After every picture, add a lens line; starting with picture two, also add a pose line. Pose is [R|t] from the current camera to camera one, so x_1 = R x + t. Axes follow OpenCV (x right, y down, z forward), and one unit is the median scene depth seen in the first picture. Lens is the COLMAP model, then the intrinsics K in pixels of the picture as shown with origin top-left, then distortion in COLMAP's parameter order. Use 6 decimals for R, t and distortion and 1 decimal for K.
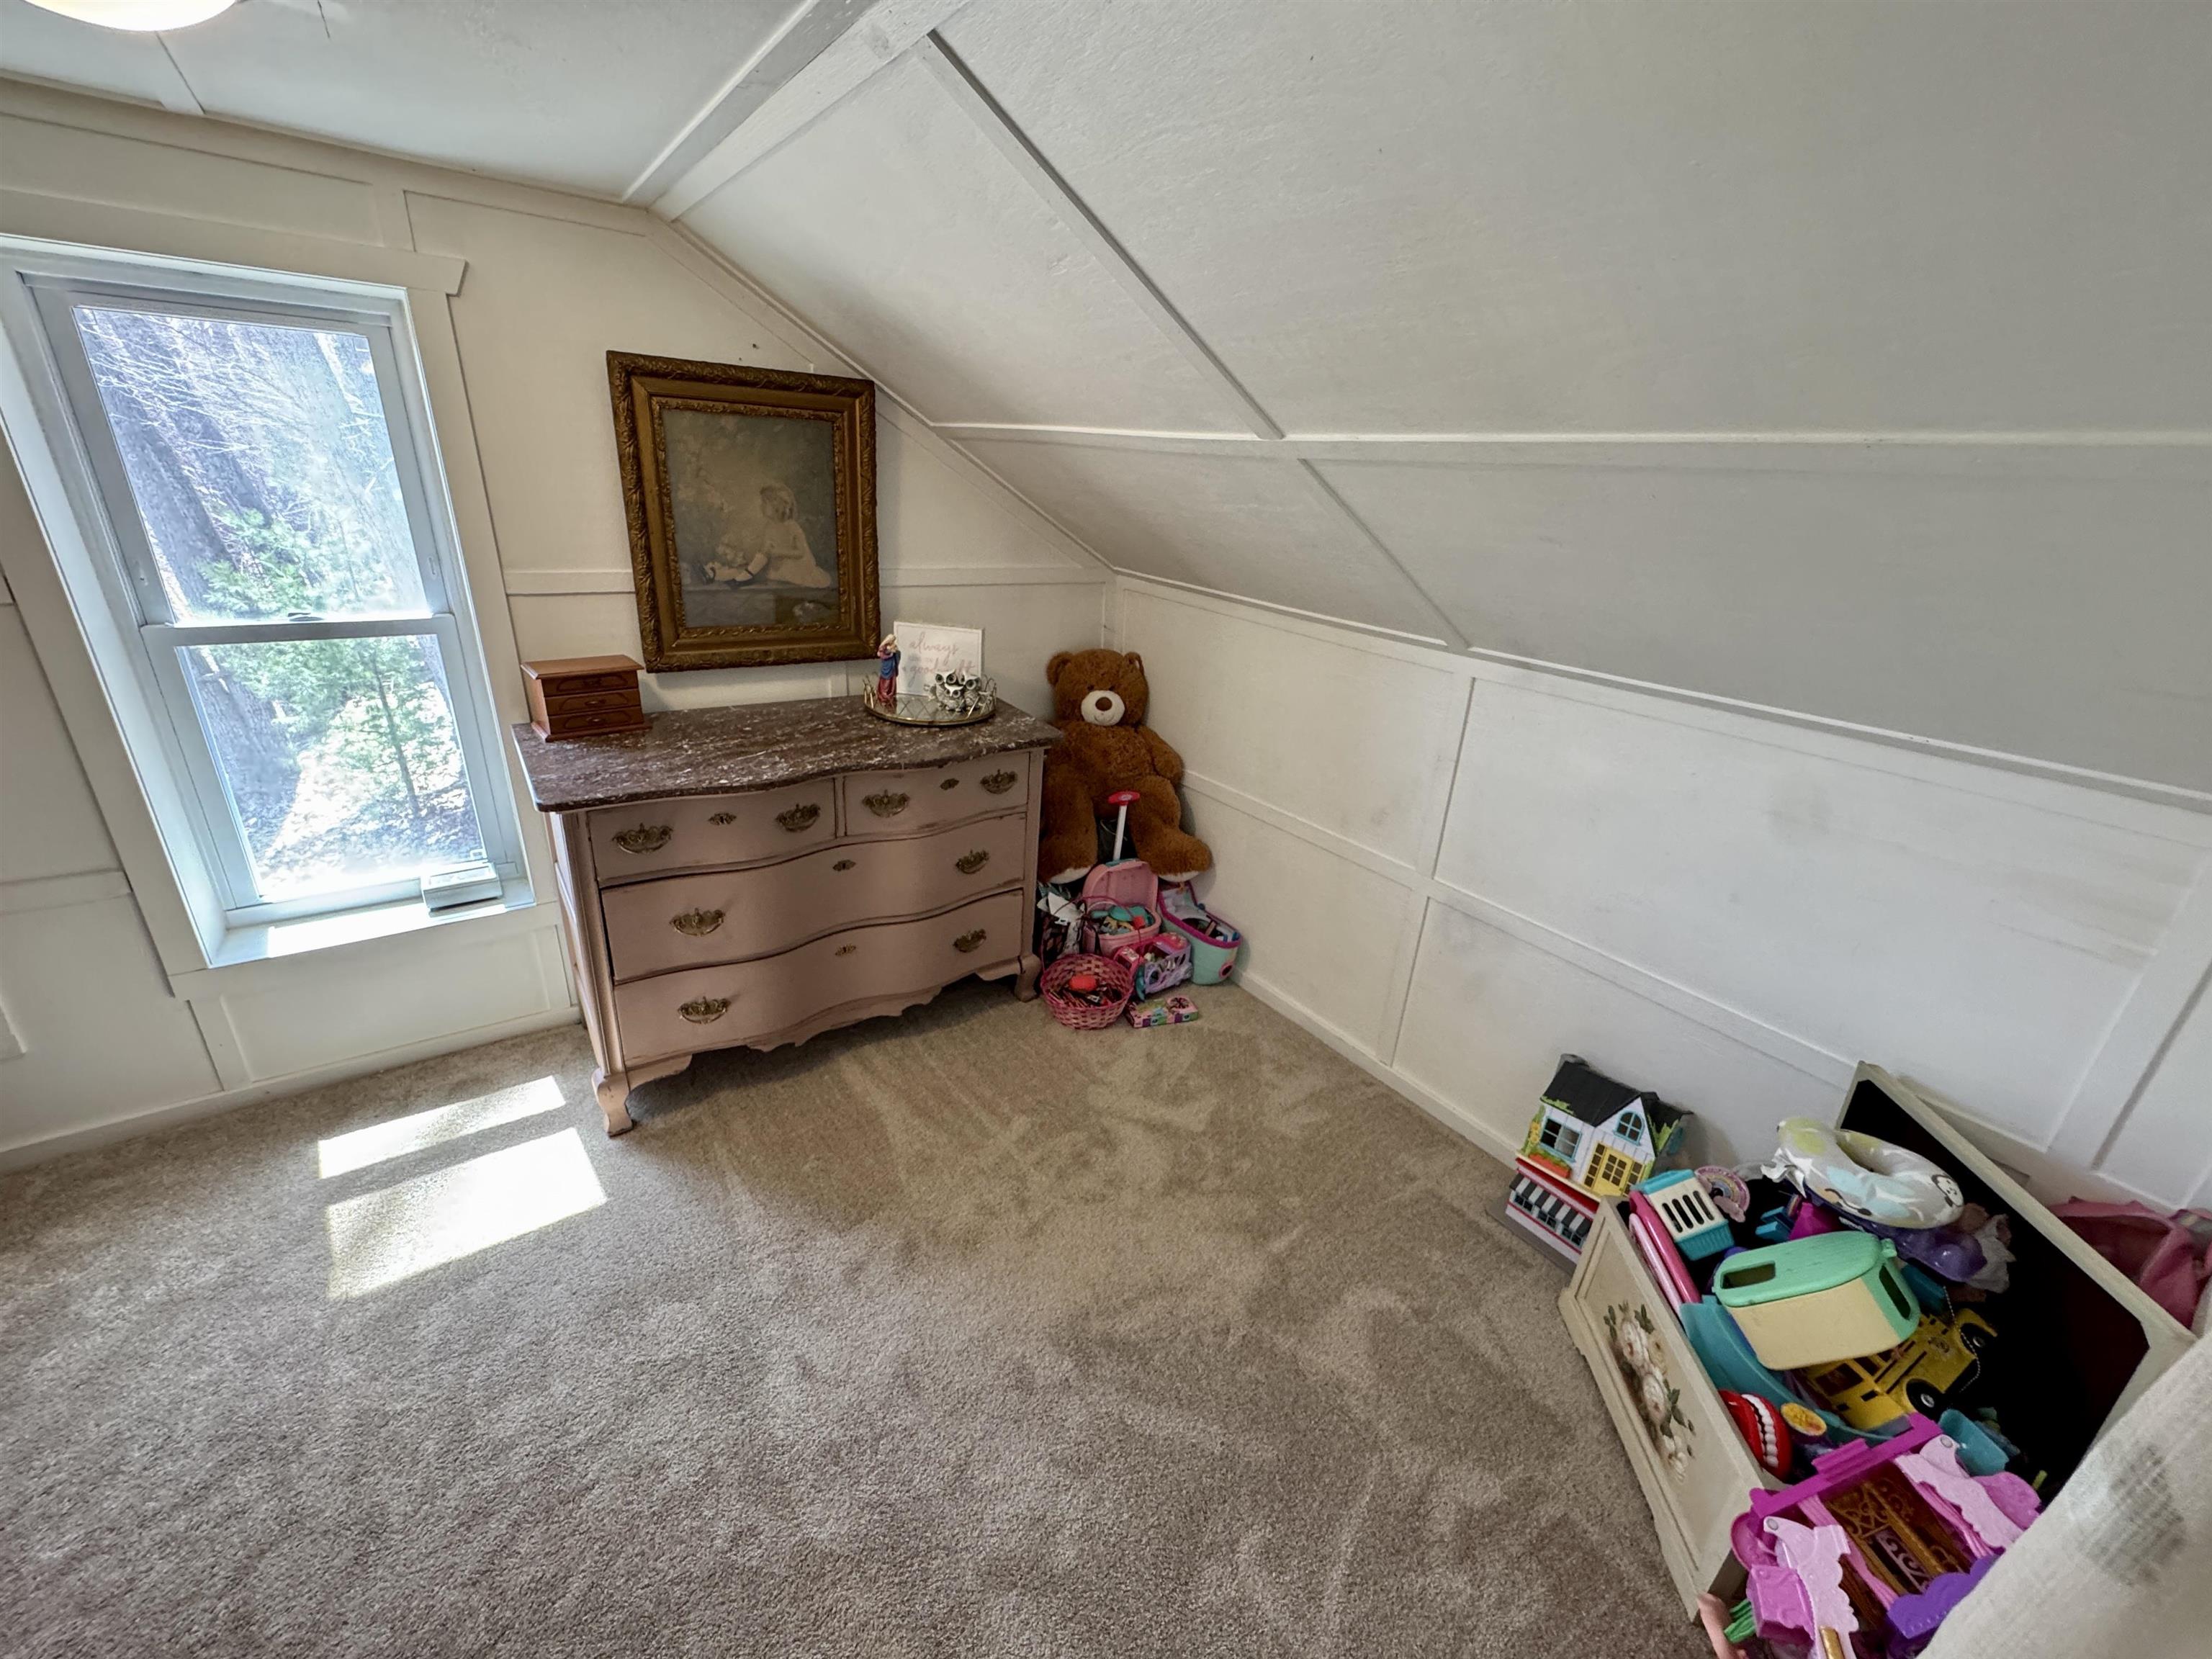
lens RADIAL K [[891.2, 0, 1101.3], [0, 891.2, 834.6], [0, 0, 1]] dist [-0.002932, 0.000457]
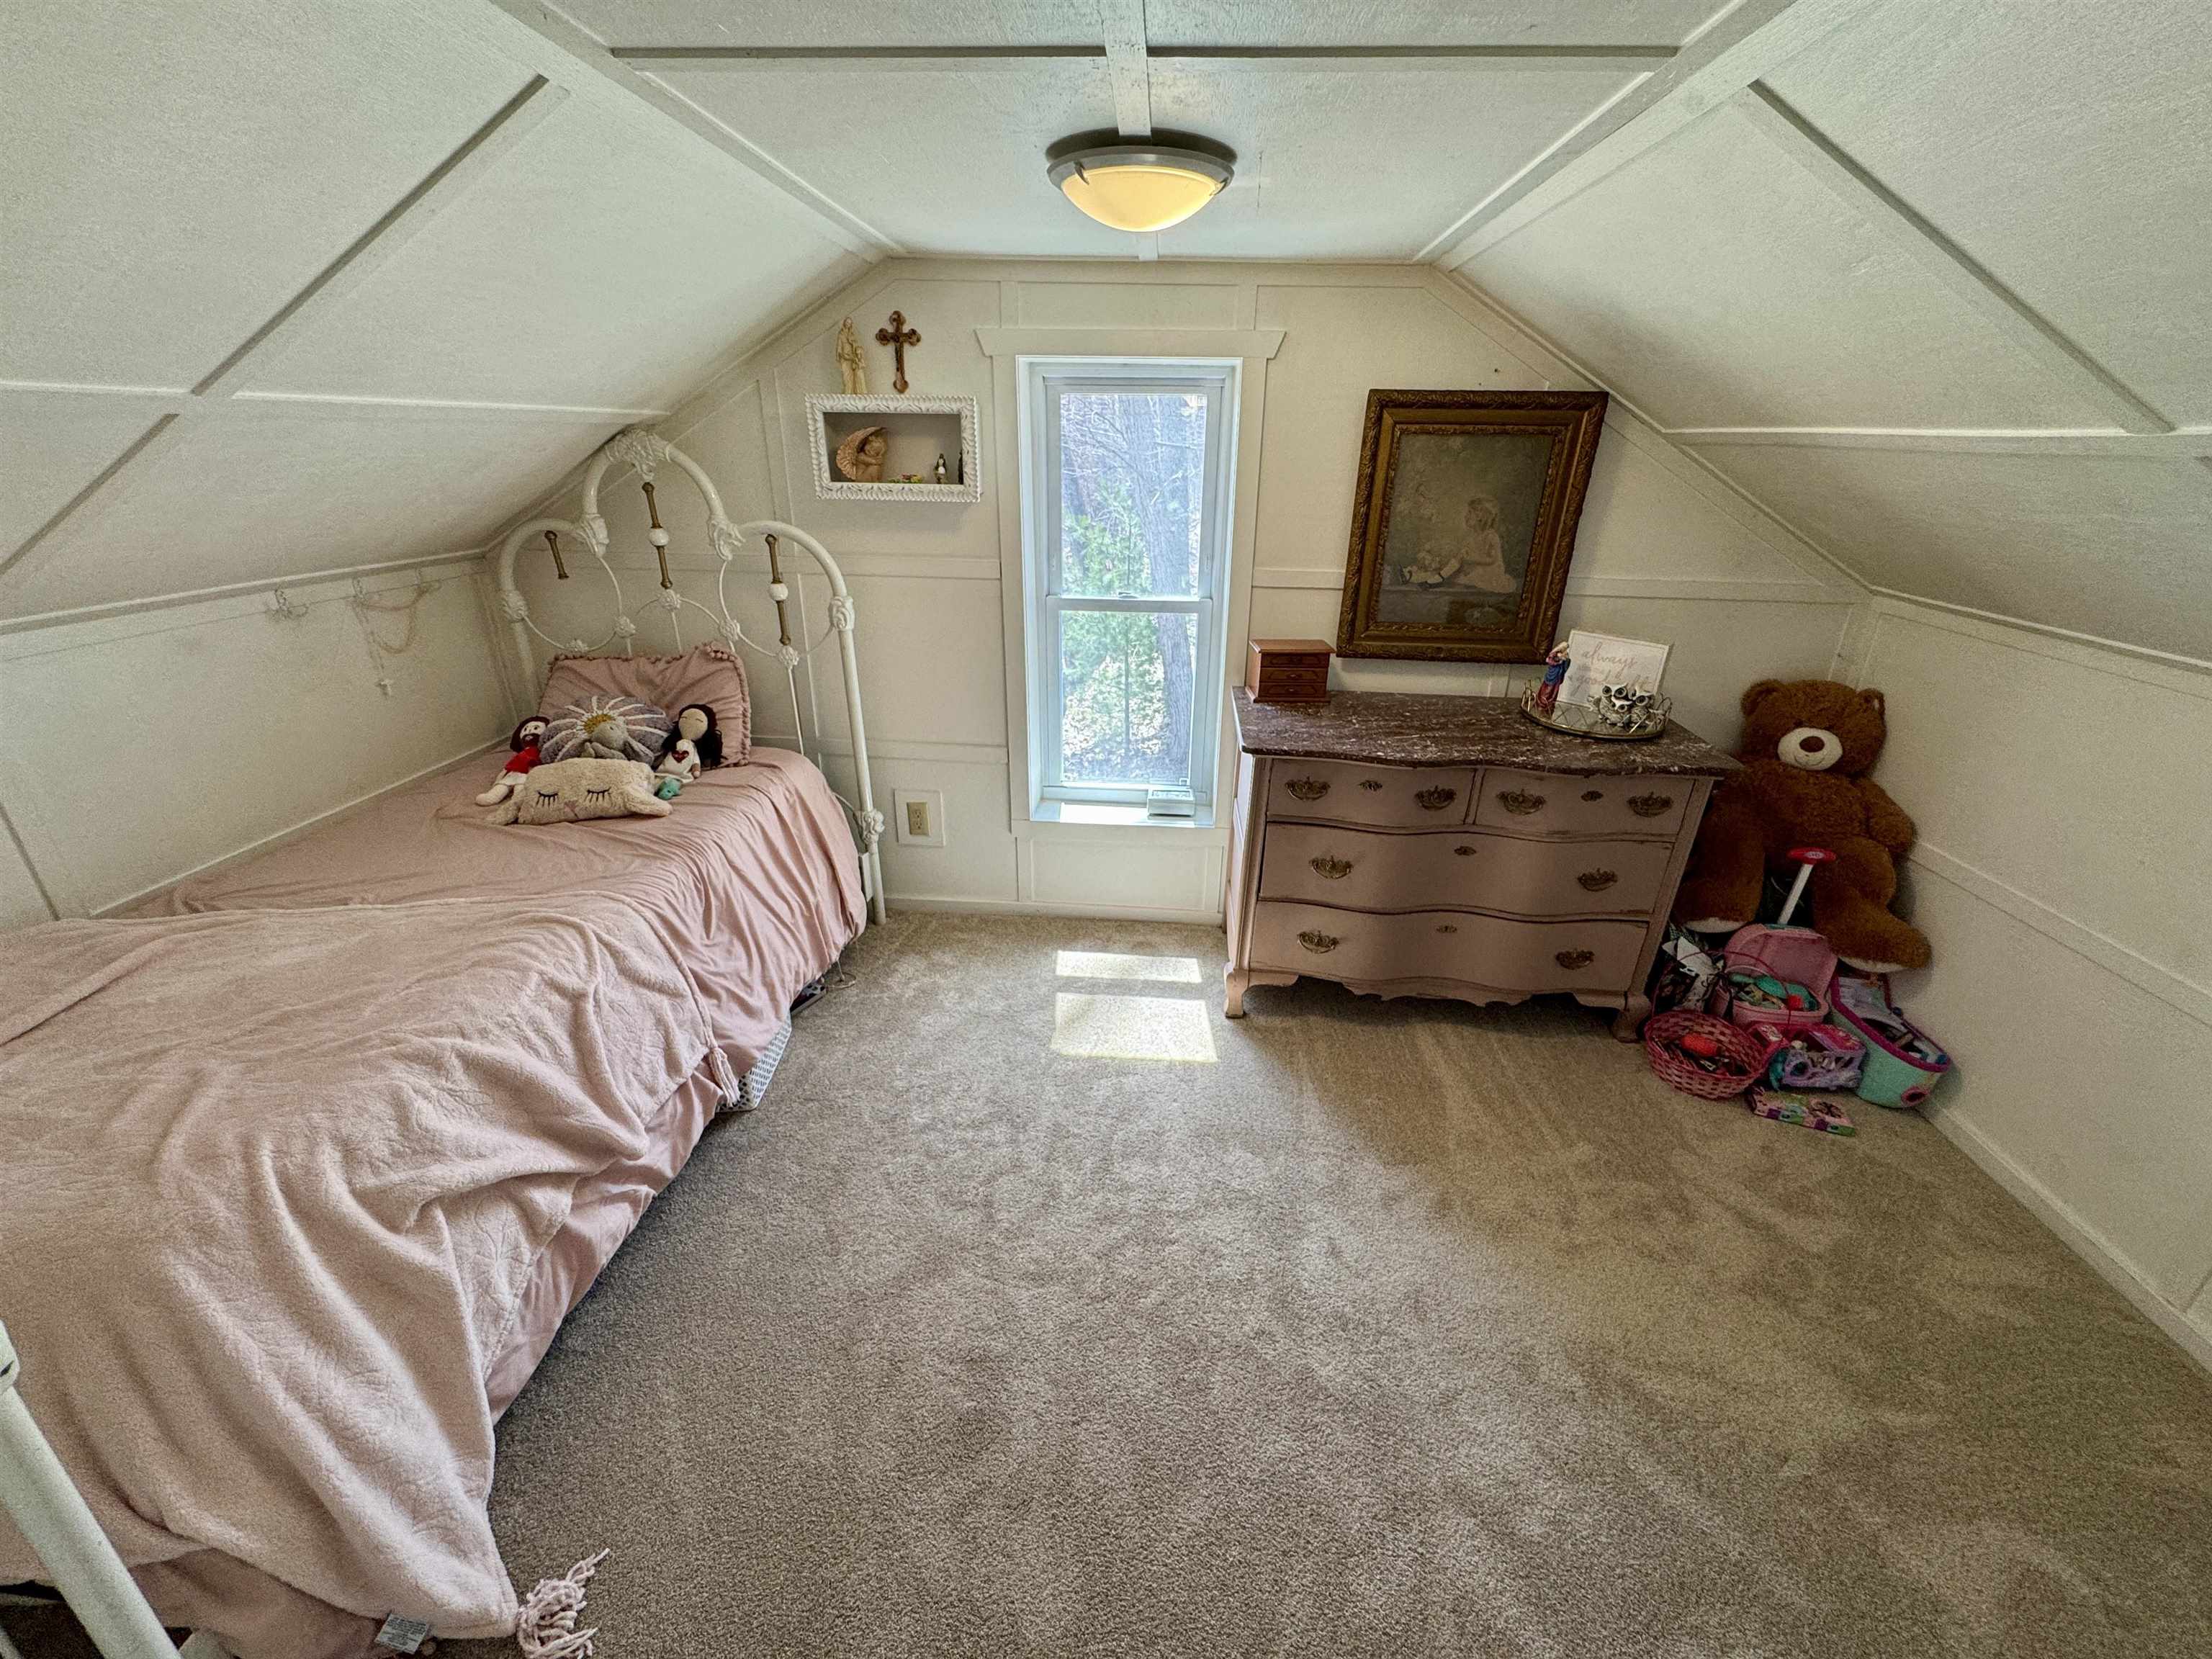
lens RADIAL K [[891.2, 0, 1103.6], [0, 891.2, 831.8], [0, 0, 1]] dist [-0.002932, 0.000457]
pose [[0.767589, 0.210221, -0.605486, 0.022823], [-0.214330, 0.974486, 0.066625, 0.035831], [0.604044, 0.078633, 0.793062, -0.121769]]
